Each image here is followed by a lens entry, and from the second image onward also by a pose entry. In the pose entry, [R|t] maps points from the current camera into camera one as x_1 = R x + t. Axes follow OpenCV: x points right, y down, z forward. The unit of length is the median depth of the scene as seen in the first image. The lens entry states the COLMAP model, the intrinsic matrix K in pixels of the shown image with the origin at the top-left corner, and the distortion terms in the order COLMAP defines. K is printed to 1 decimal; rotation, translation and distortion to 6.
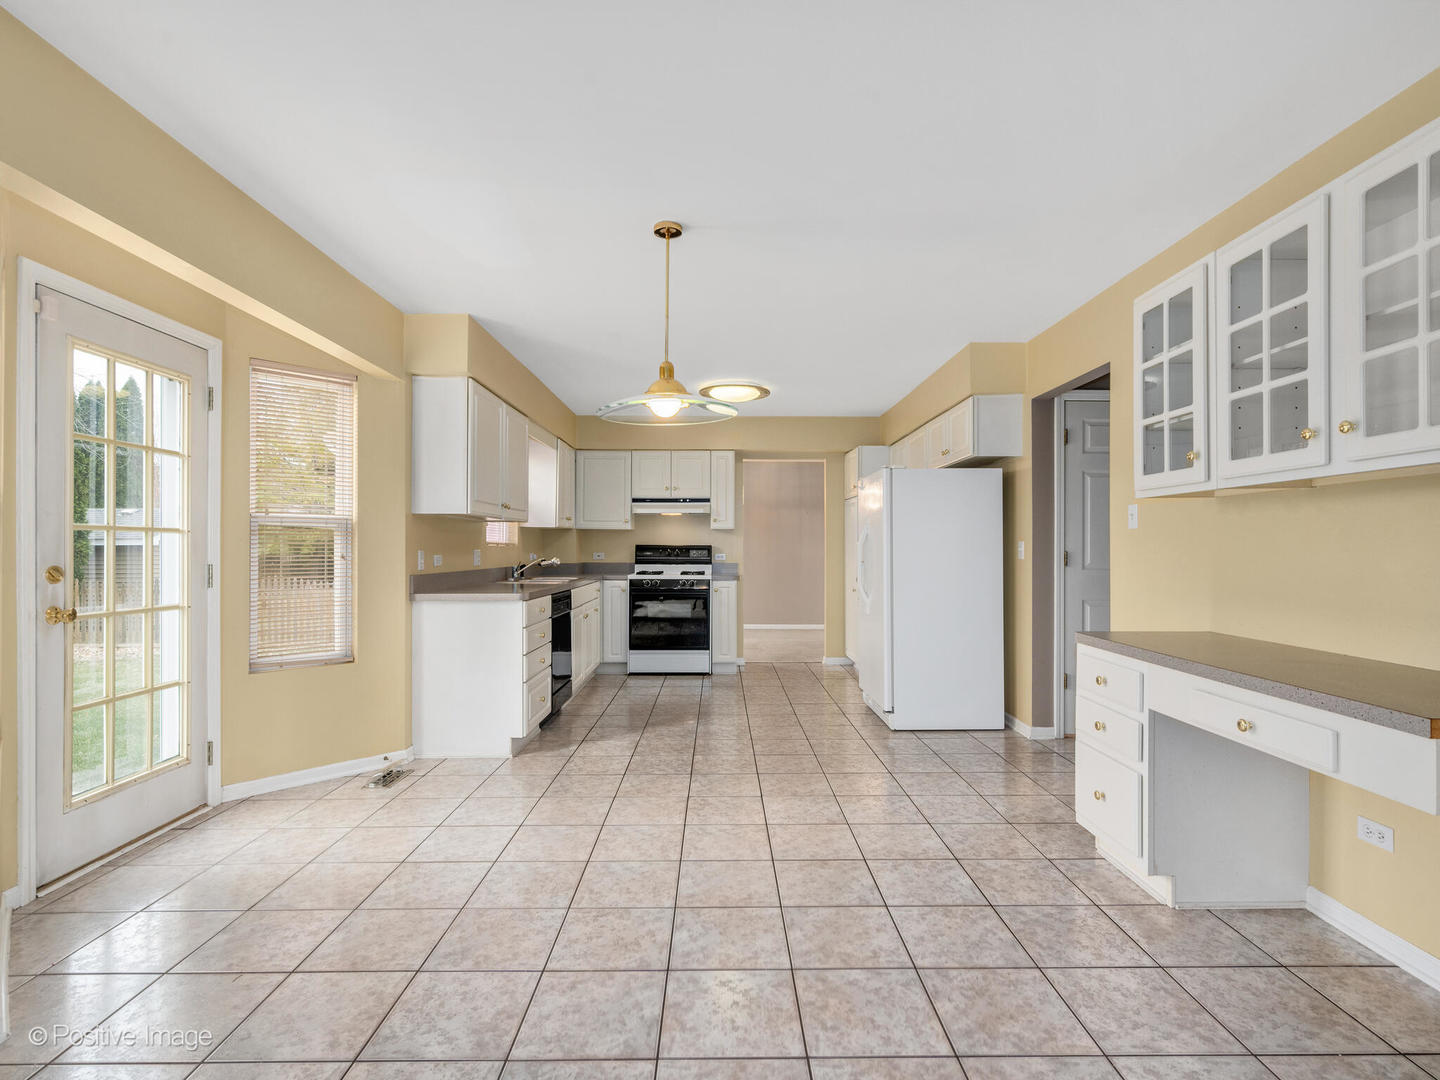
lens RADIAL K [[712.8, 0, 720.0], [0, 712.8, 540.0], [0, 0, 1]] dist [-0.000506, 0.000104]
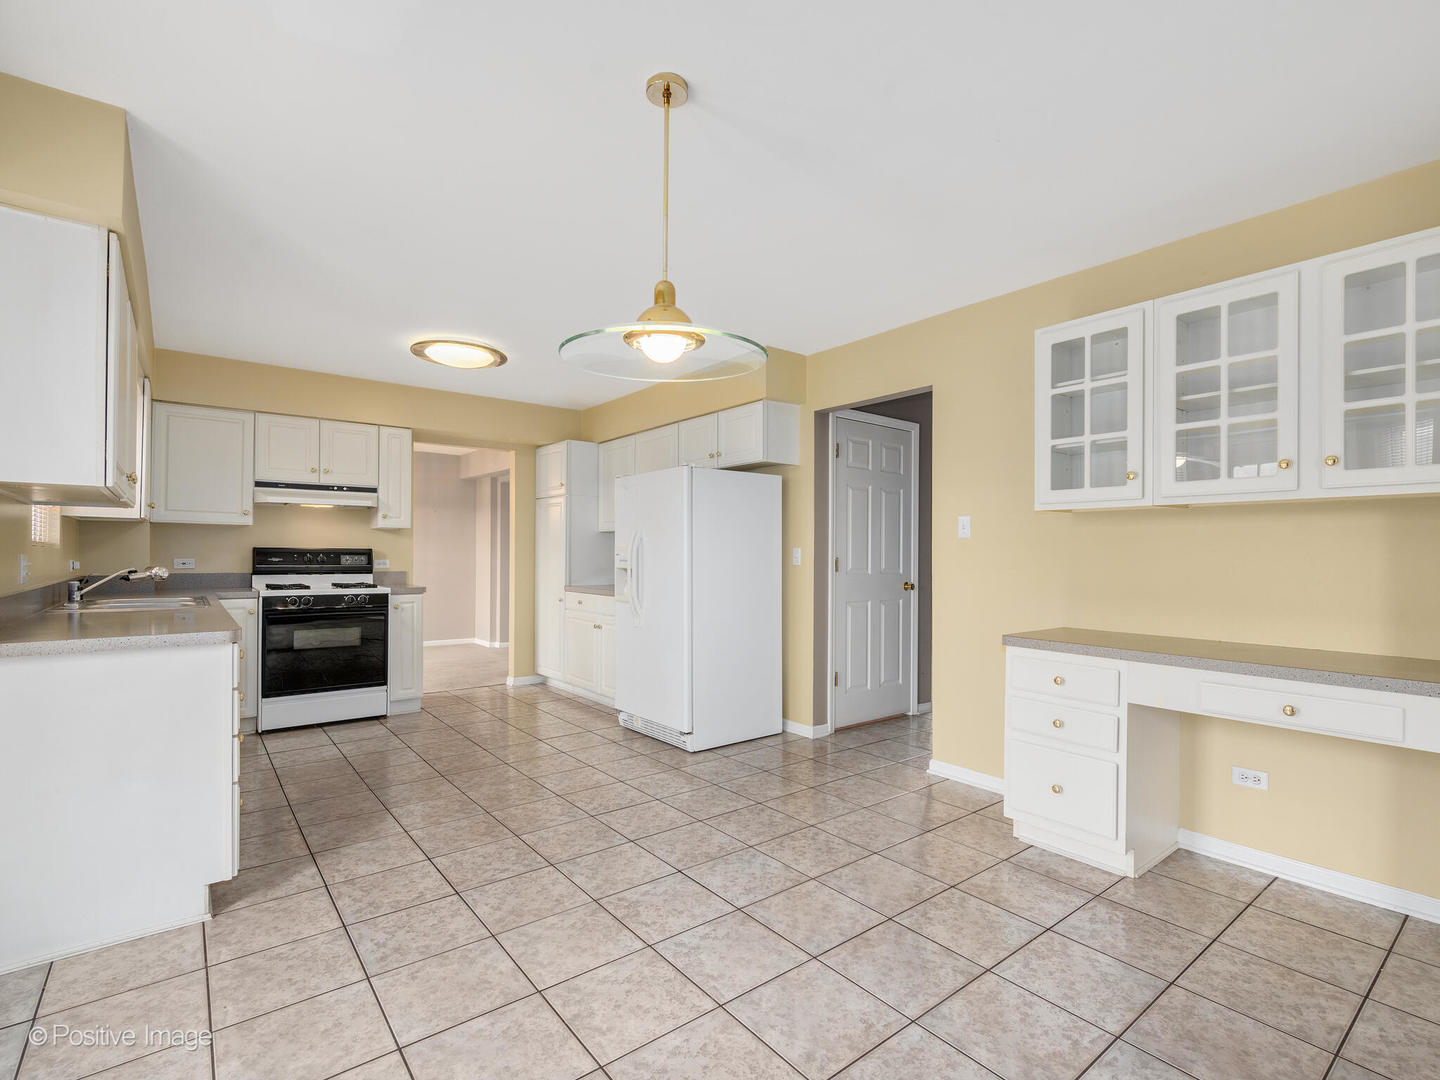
lens RADIAL K [[694.0, 0, 727.2], [0, 694.0, 544.8], [0, 0, 1]] dist [0.001680, -0.000506]
pose [[0.786886, 0.011803, 0.616985, -0.217969], [-0.011675, 0.999923, -0.004238, 0.002236], [-0.616988, -0.003869, 0.786963, 0.215055]]
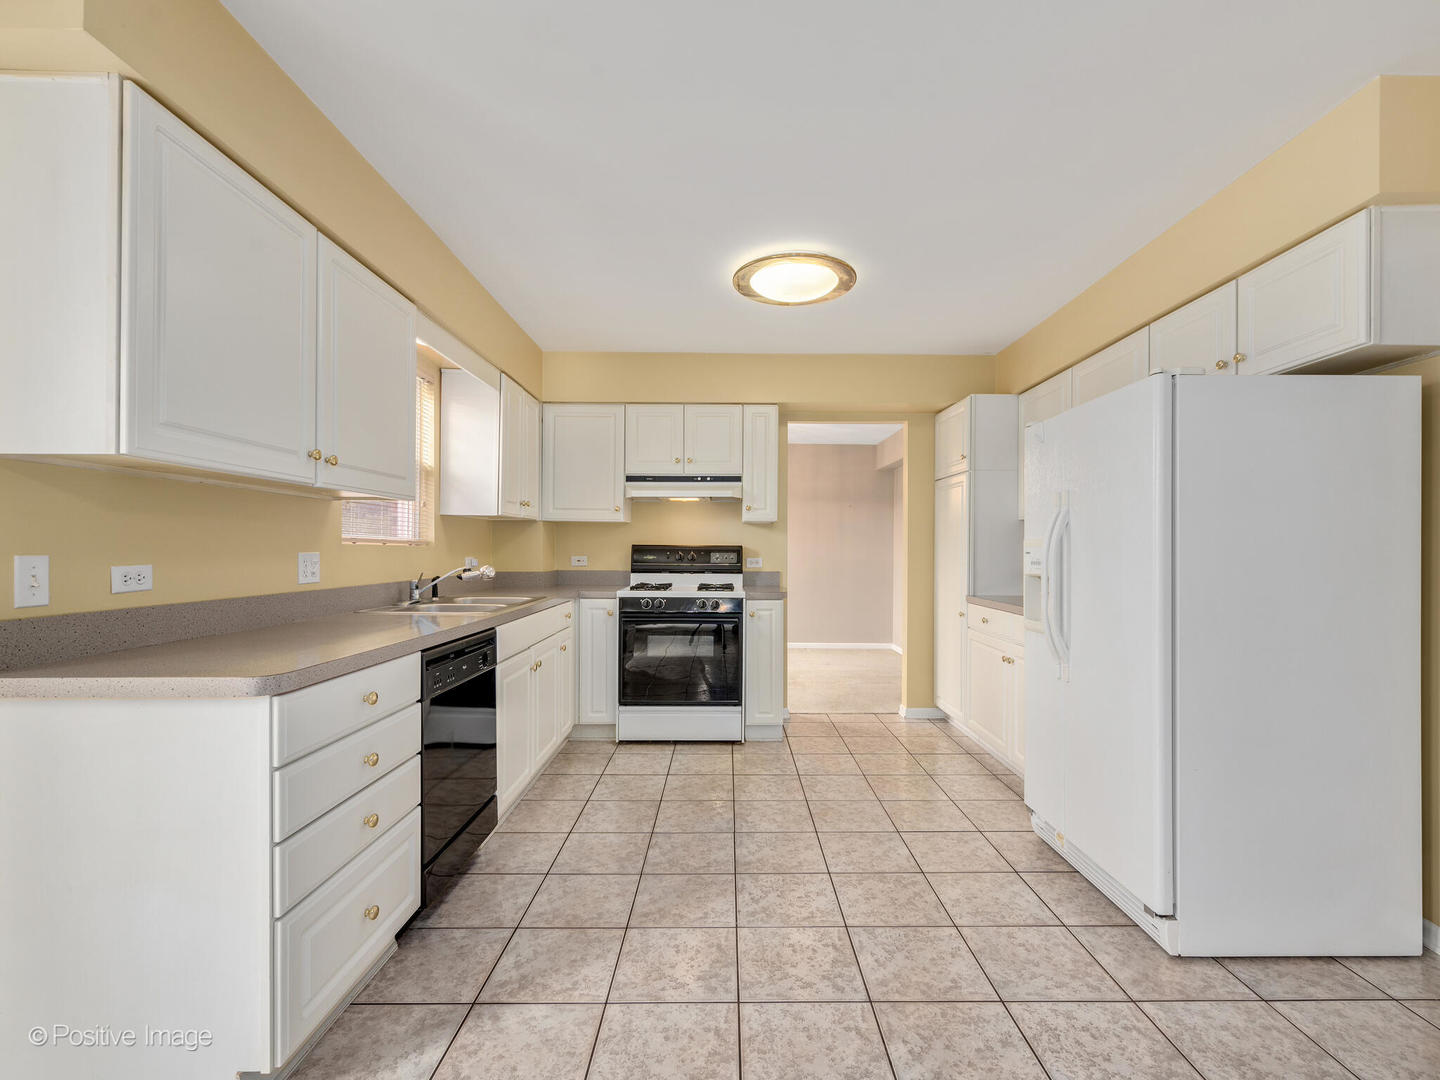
lens RADIAL K [[648.9, 0, 729.0], [0, 648.9, 550.1], [0, 0, 1]] dist [0.000540, 0.000323]
pose [[0.999991, 0.004157, -0.000769, -0.030606], [-0.004146, 0.999904, 0.013226, 0.004375], [0.000824, -0.013223, 0.999912, 0.470580]]
